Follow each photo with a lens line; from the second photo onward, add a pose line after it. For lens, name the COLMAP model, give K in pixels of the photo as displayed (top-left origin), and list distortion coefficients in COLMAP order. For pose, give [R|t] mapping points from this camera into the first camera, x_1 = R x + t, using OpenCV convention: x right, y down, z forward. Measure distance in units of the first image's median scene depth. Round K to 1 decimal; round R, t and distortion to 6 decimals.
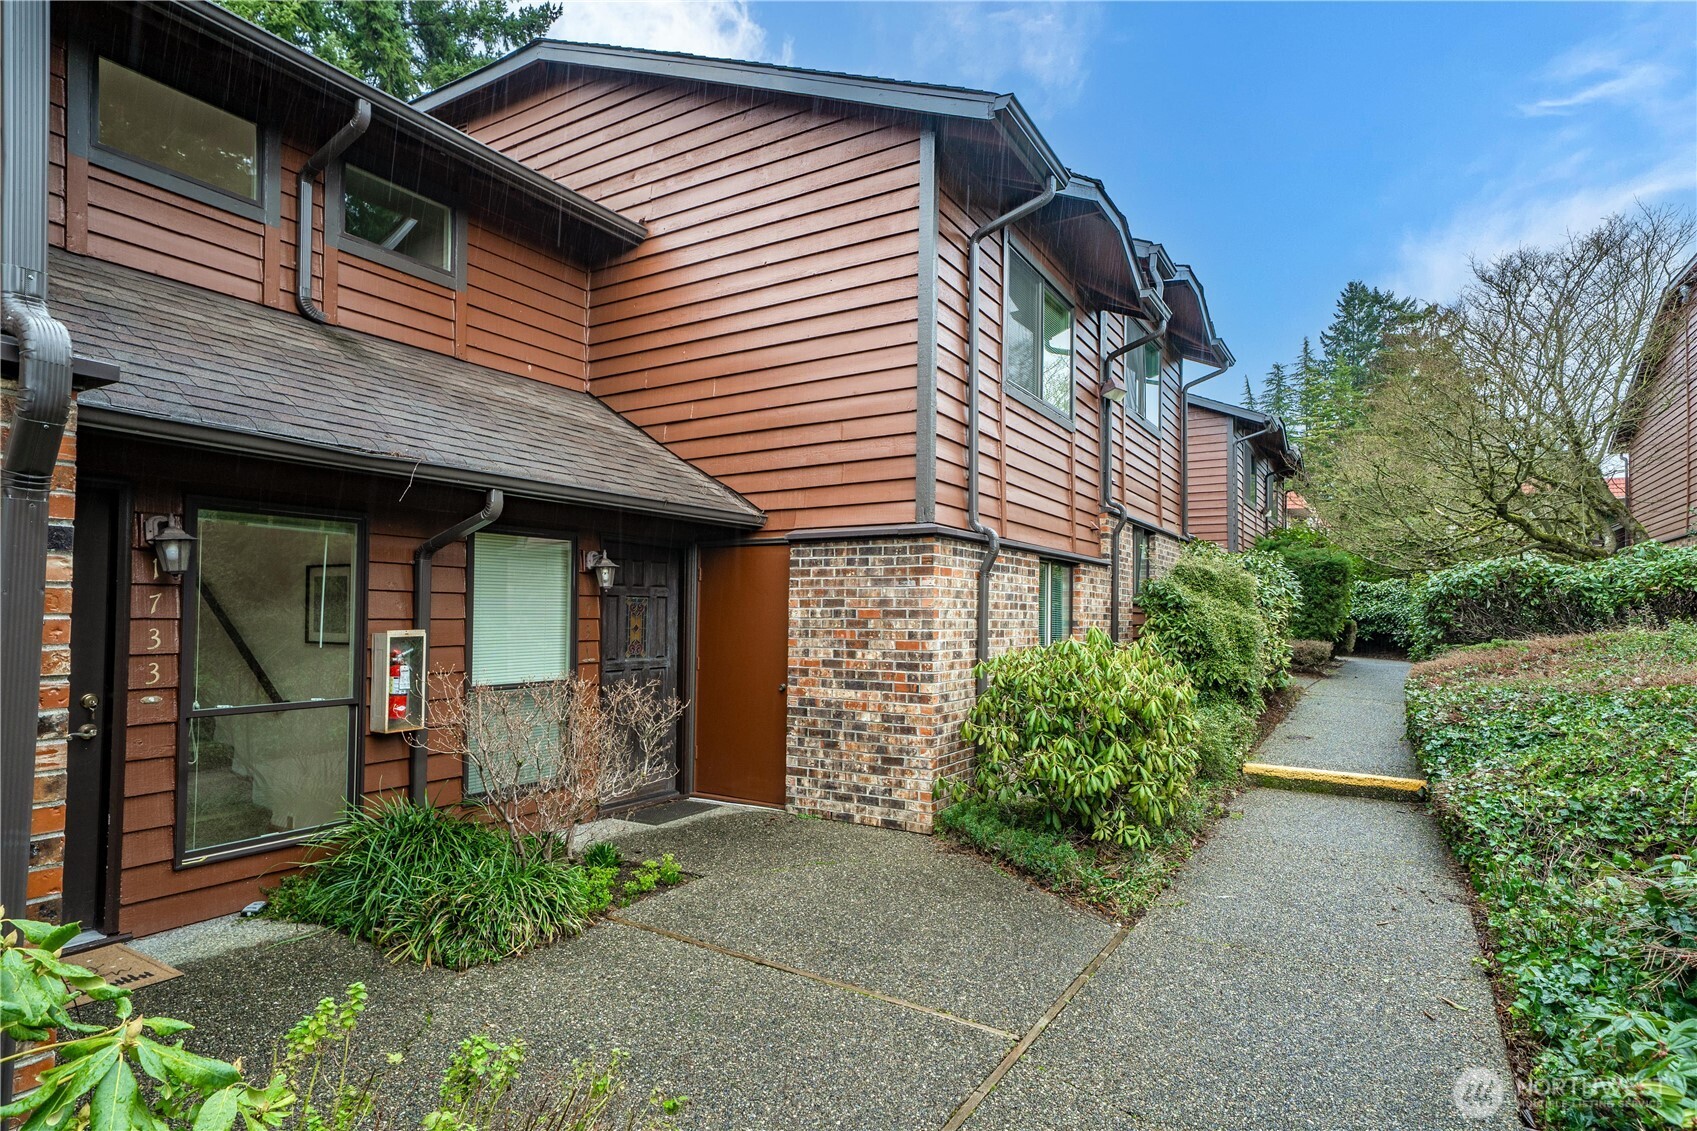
lens RADIAL K [[913.8, 0, 838.7], [0, 913.8, 601.3], [0, 0, 1]] dist [0.006875, -0.001728]
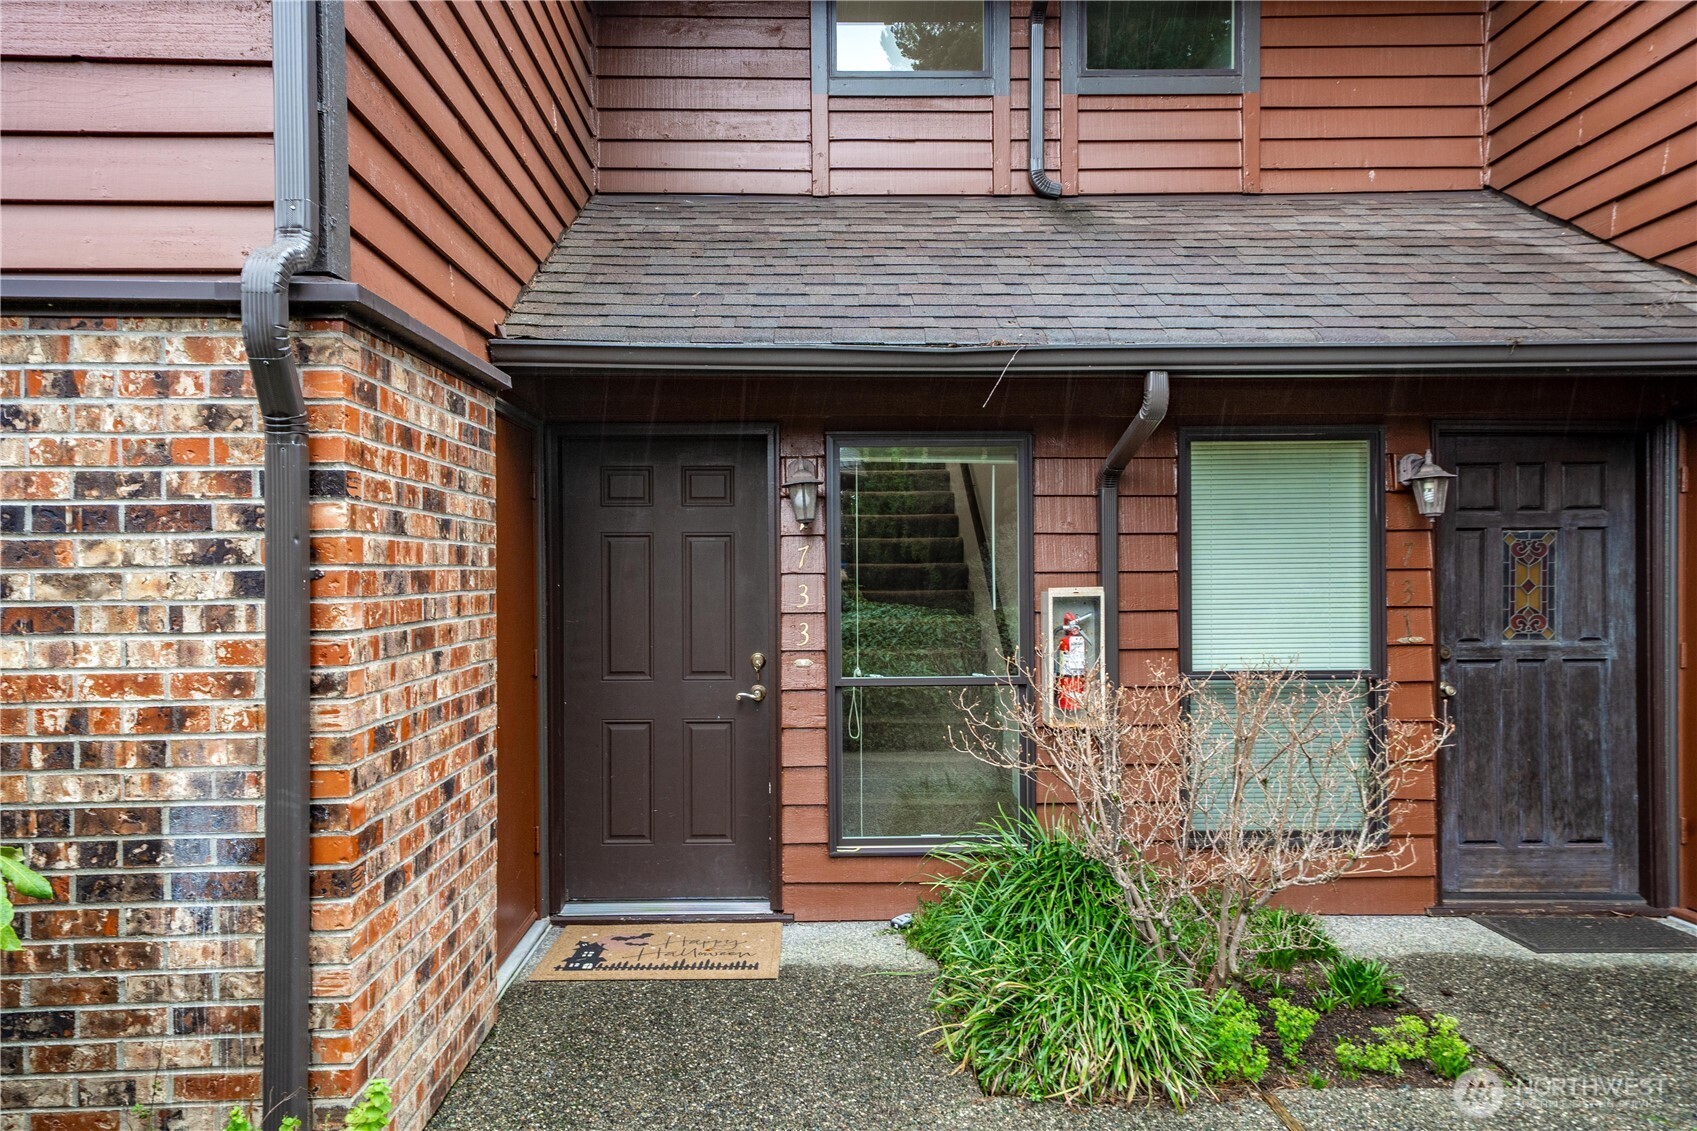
lens RADIAL K [[1131.6, 0, 844.8], [0, 1131.6, 577.9], [0, 0, 1]] dist [0.032306, 0.002742]
pose [[0.541638, -0.005831, -0.840592, 0.160657], [0.022085, 0.999729, 0.007296, 0.012094], [0.840322, -0.022517, 0.541620, 0.322799]]
